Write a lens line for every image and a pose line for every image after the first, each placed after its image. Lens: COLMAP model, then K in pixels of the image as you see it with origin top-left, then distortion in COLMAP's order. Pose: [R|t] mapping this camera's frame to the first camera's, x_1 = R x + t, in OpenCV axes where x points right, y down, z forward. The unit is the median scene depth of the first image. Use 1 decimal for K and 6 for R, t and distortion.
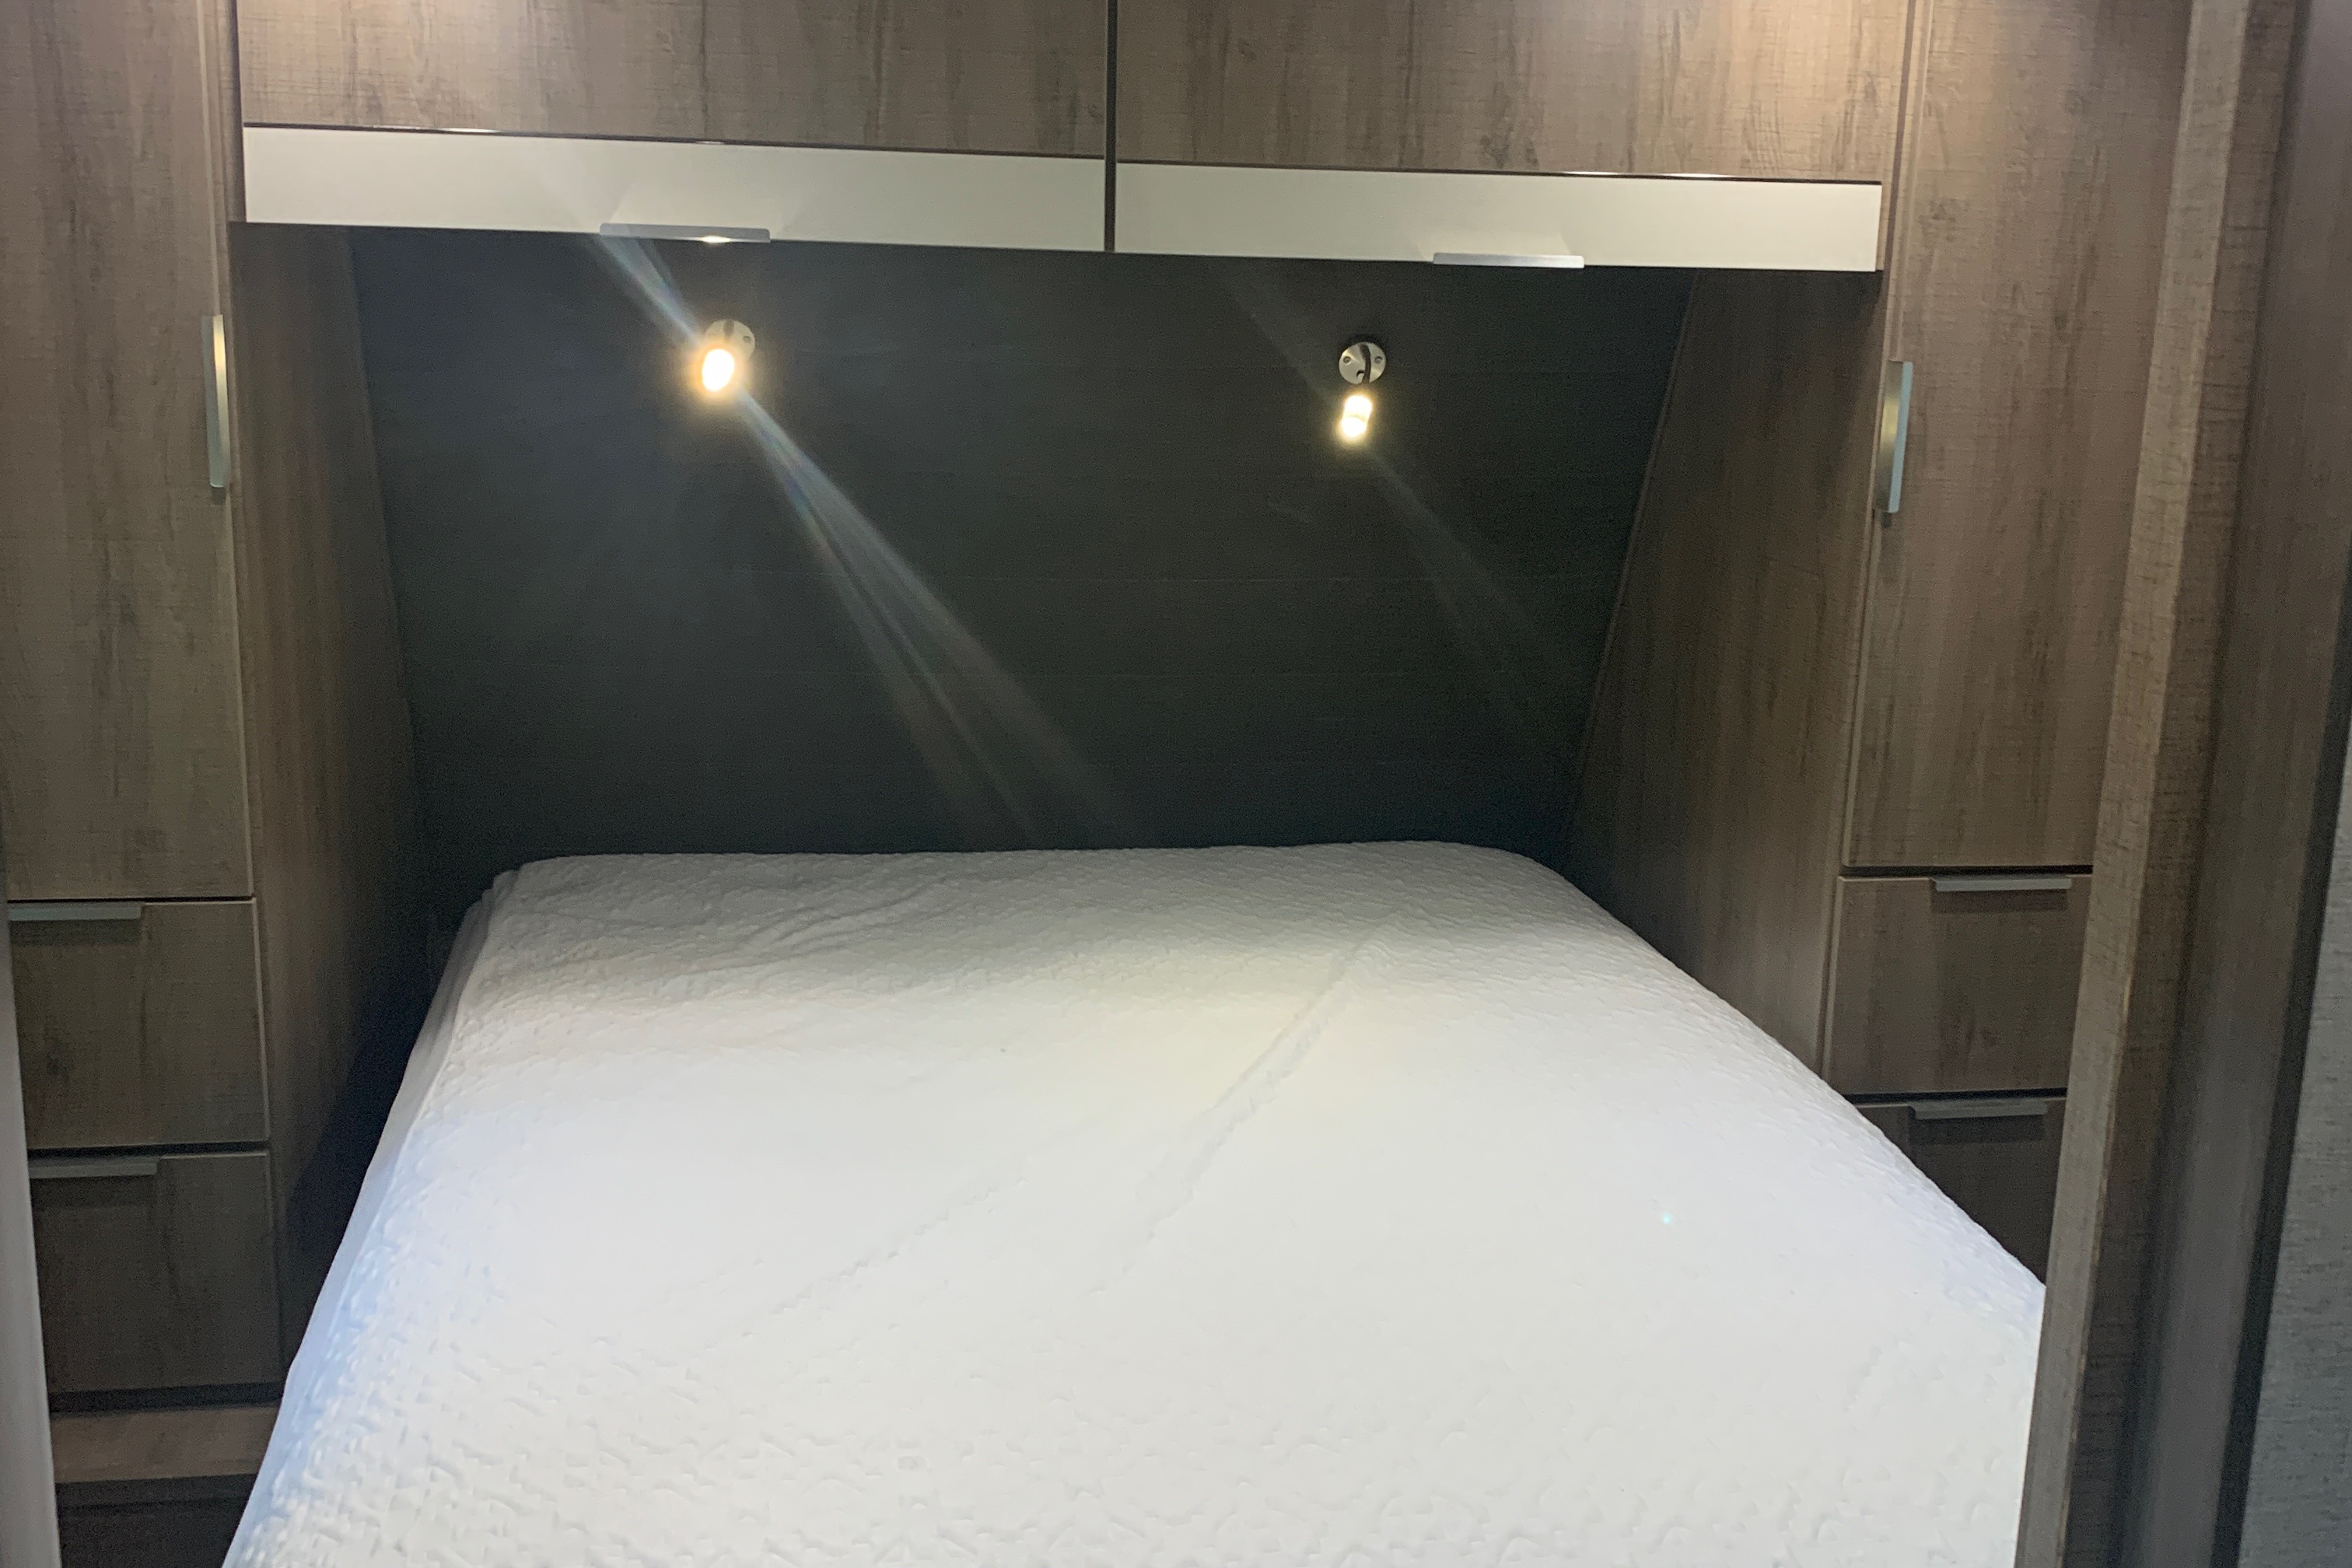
lens RADIAL K [[2454.1, 0, 1242.5], [0, 2454.1, 785.7], [0, 0, 1]] dist [0.185274, -0.531595]
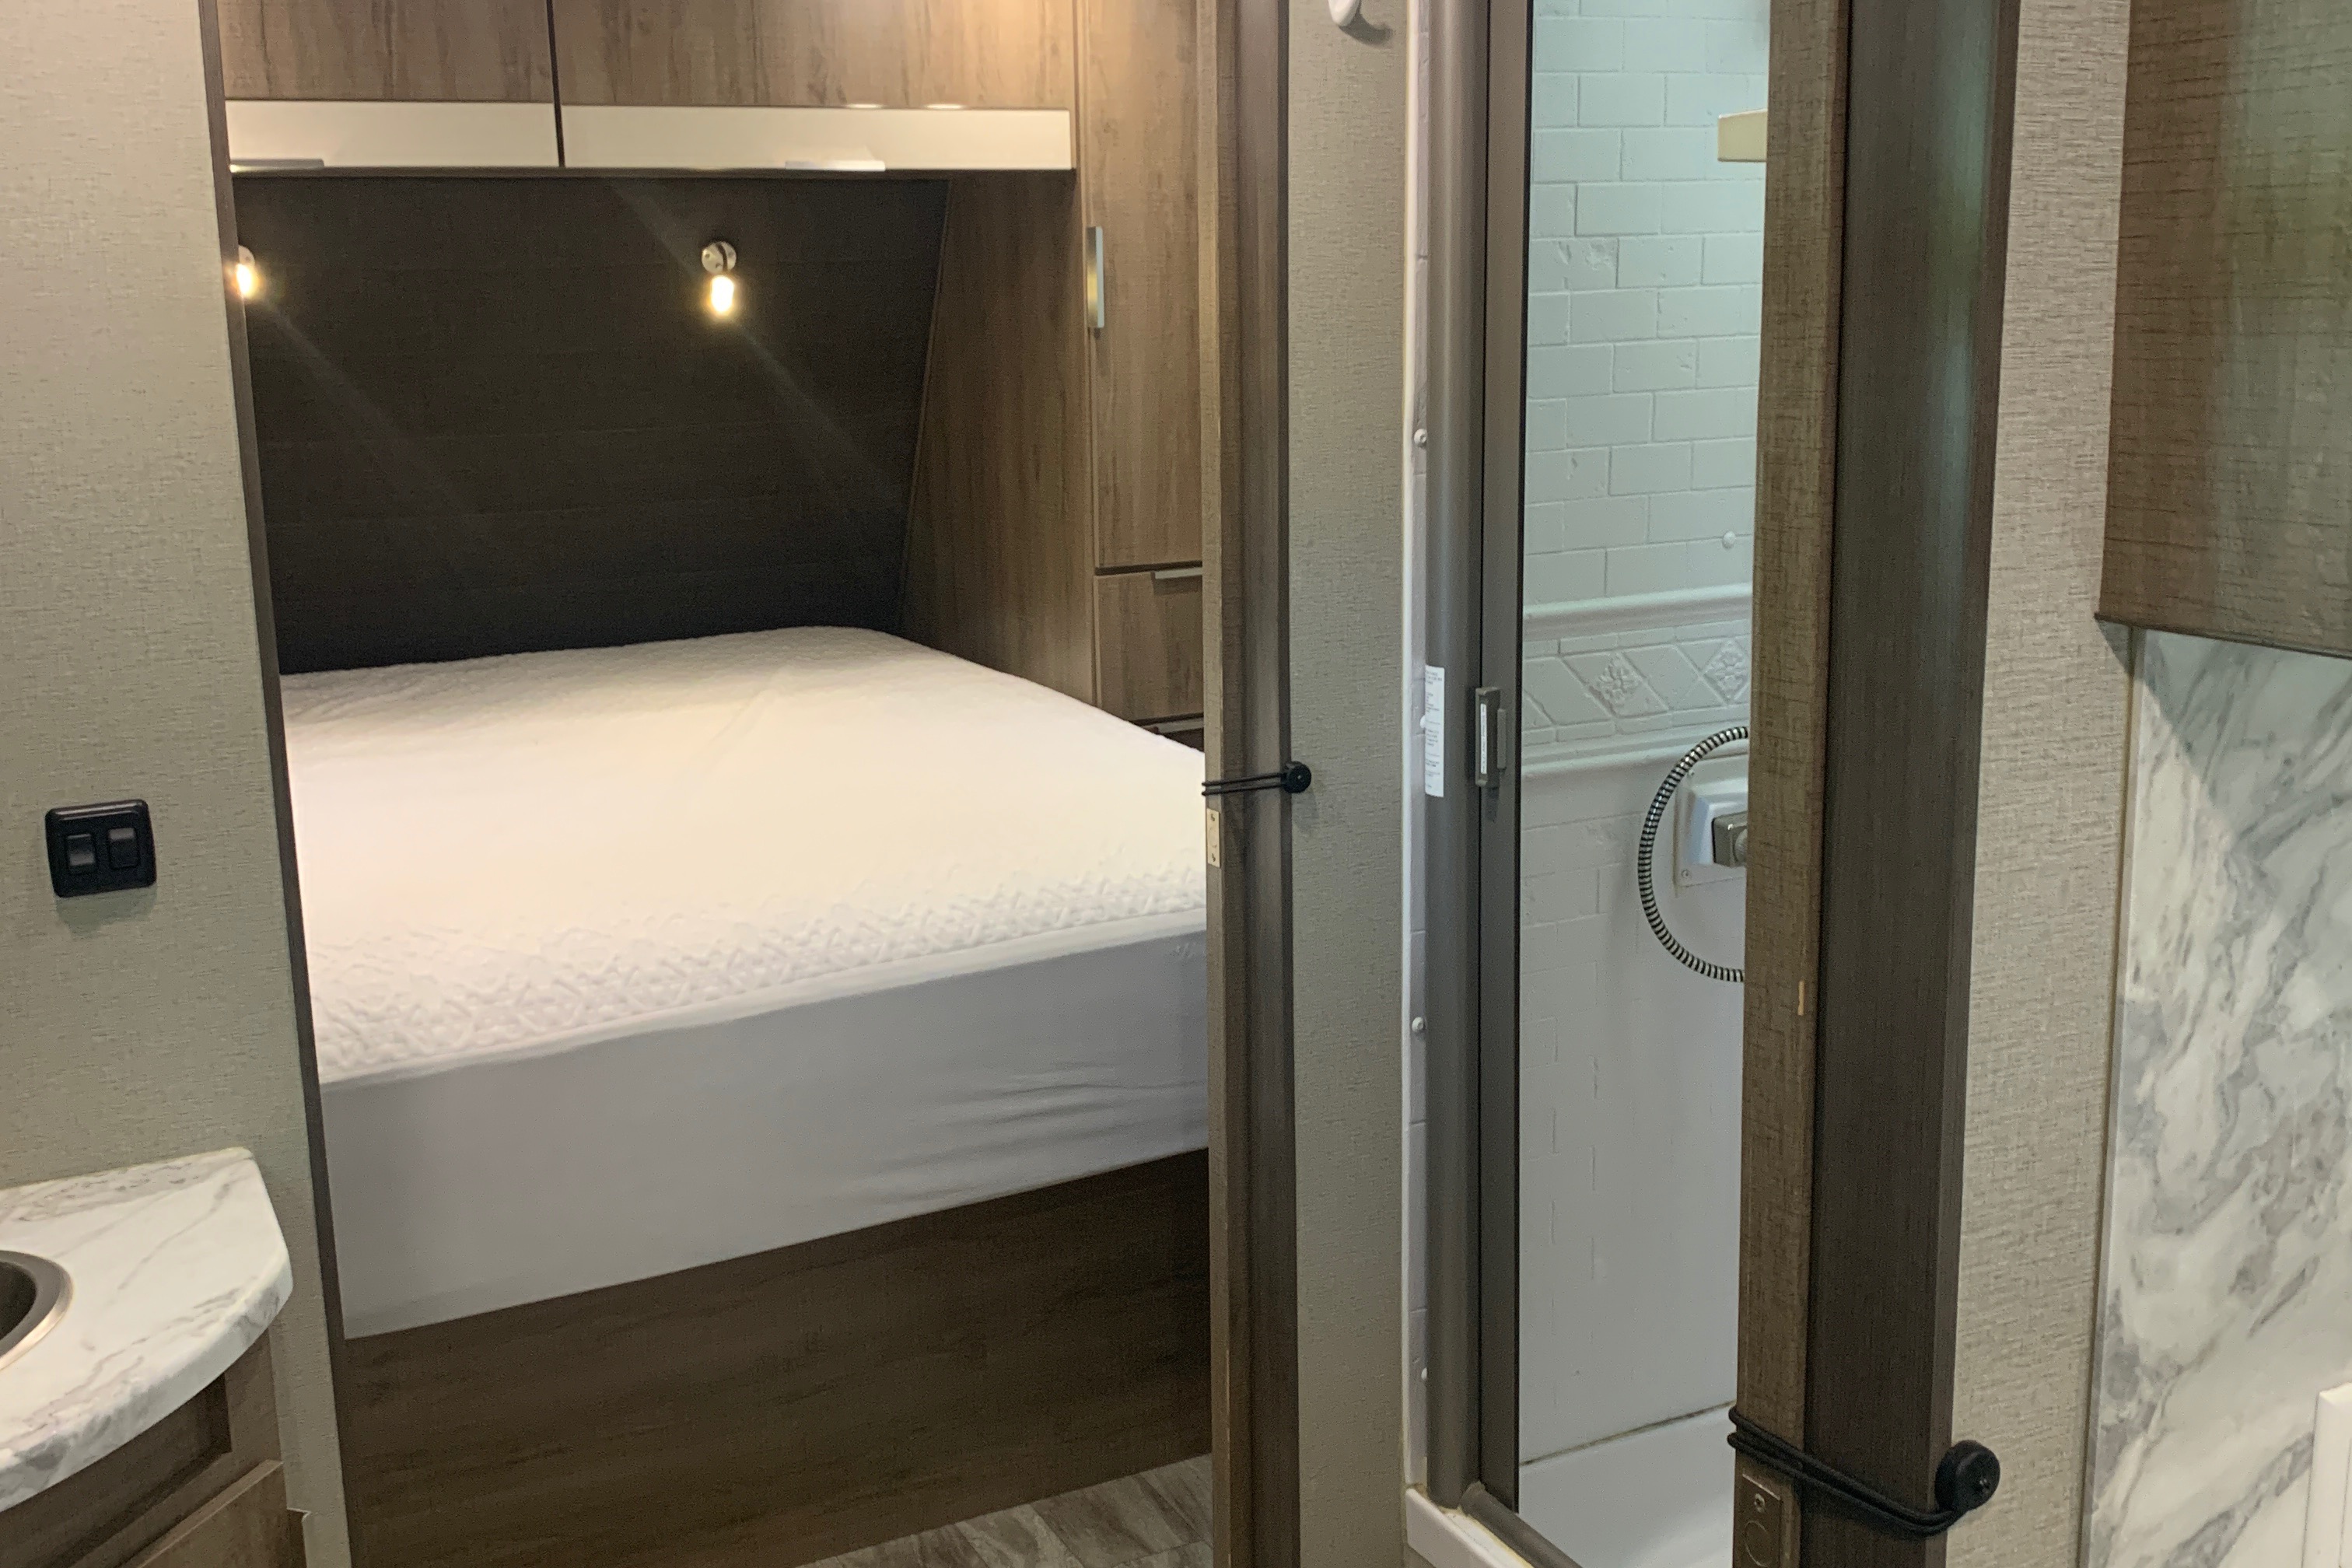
lens RADIAL K [[2352.3, 0, 1191.9], [0, 2352.3, 787.2], [0, 0, 1]] dist [0.175846, -0.478175]
pose [[0.955157, -0.111092, 0.274468, -0.118816], [0.107551, 0.993806, 0.027967, 0.139022], [-0.275875, 0.002806, 0.961189, -0.426072]]
